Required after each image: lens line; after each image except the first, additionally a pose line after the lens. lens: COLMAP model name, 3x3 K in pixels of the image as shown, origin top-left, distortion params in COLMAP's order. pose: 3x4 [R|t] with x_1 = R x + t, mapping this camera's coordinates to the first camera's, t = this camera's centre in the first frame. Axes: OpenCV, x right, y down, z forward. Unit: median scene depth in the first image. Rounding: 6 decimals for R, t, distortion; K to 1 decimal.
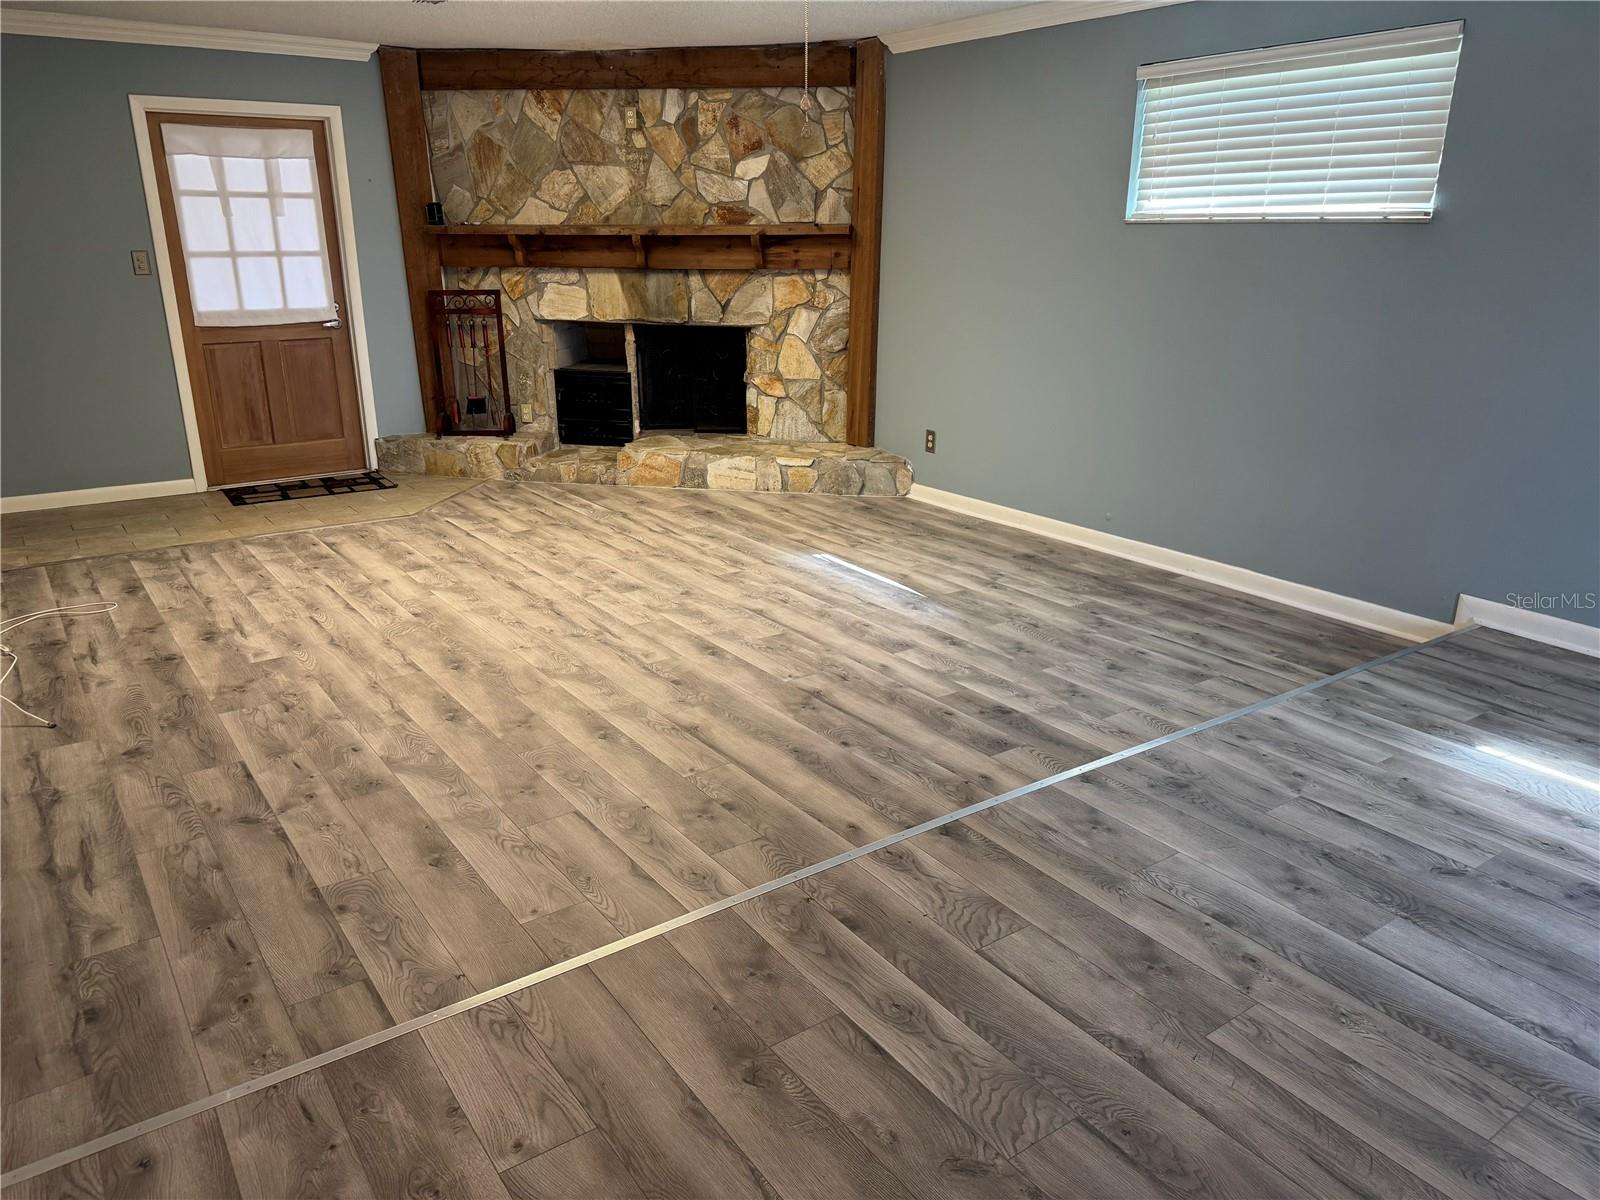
lens RADIAL K [[1138.1, 0, 799.7], [0, 1138.1, 598.2], [0, 0, 1]] dist [0.005482, -0.001767]
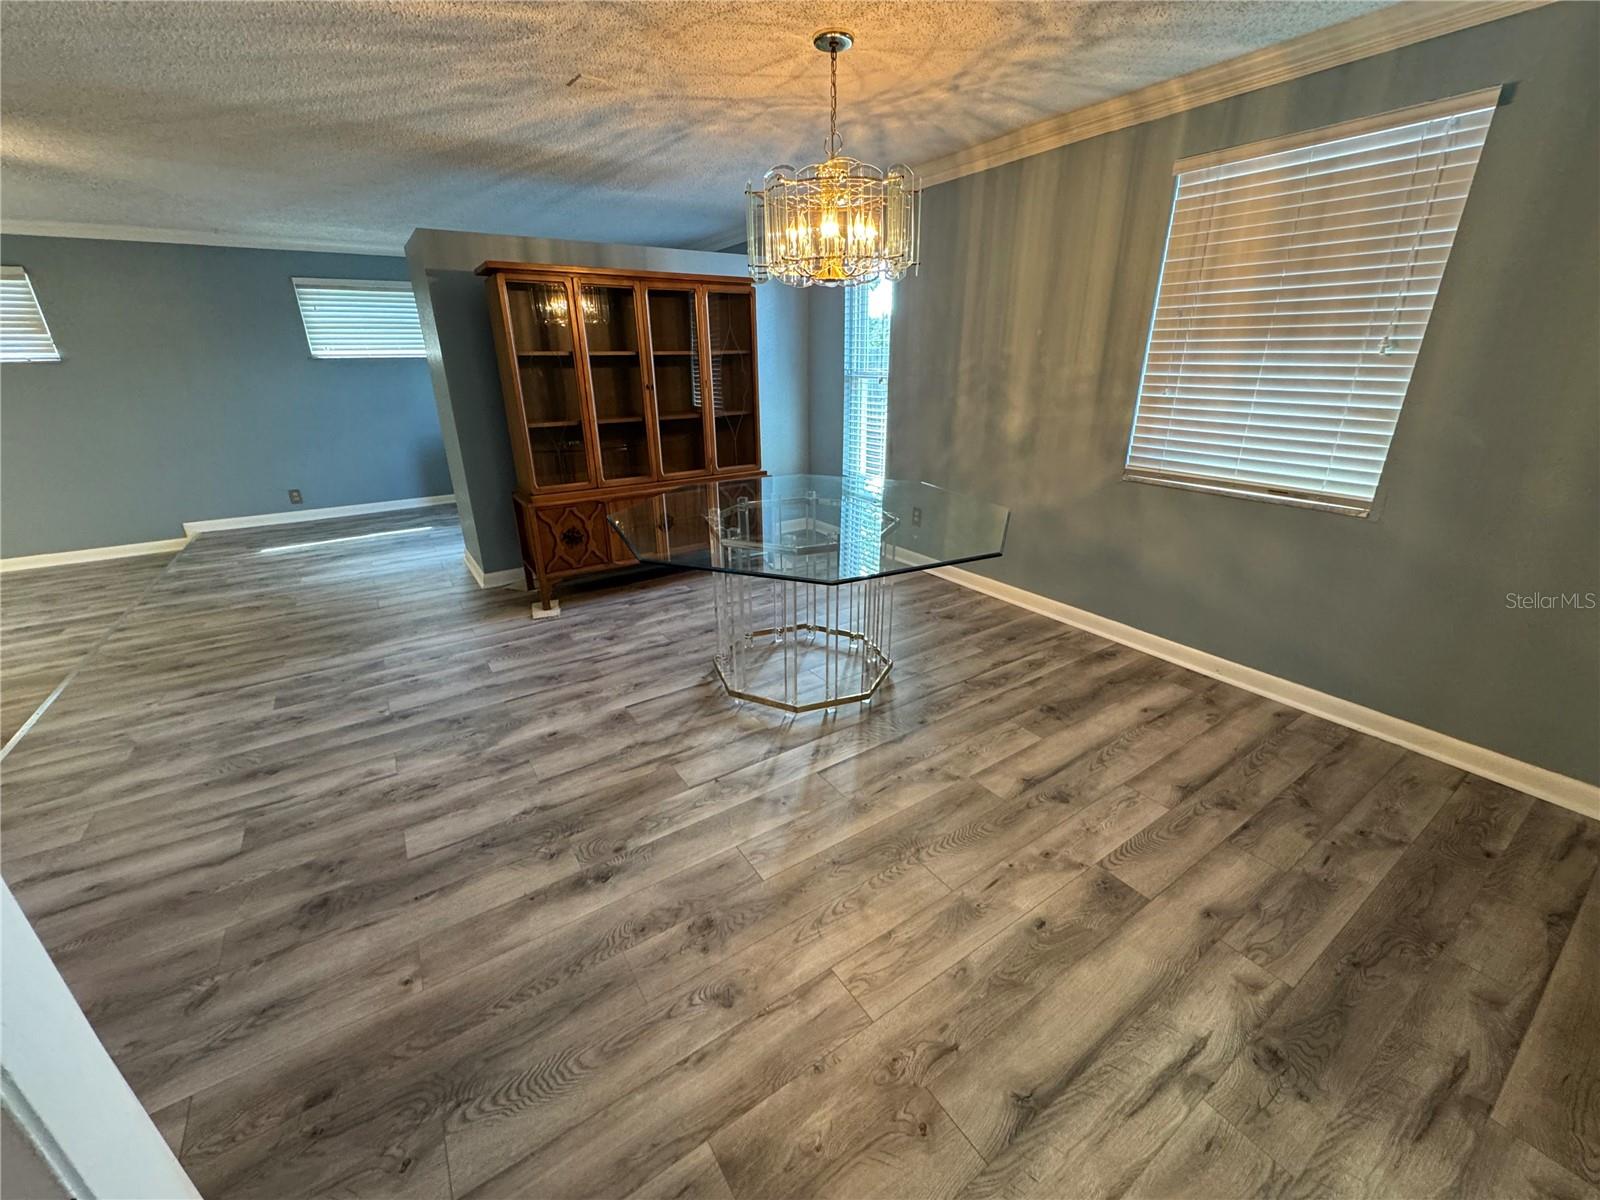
lens RADIAL K [[635.1, 0, 793.7], [0, 635.1, 590.1], [0, 0, 1]] dist [-0.003339, -0.000247]
pose [[0.037085, -0.358984, 0.932607, -0.787204], [0.326474, 0.886392, 0.328212, 0.125779], [-0.944478, 0.292300, 0.150071, -0.405746]]
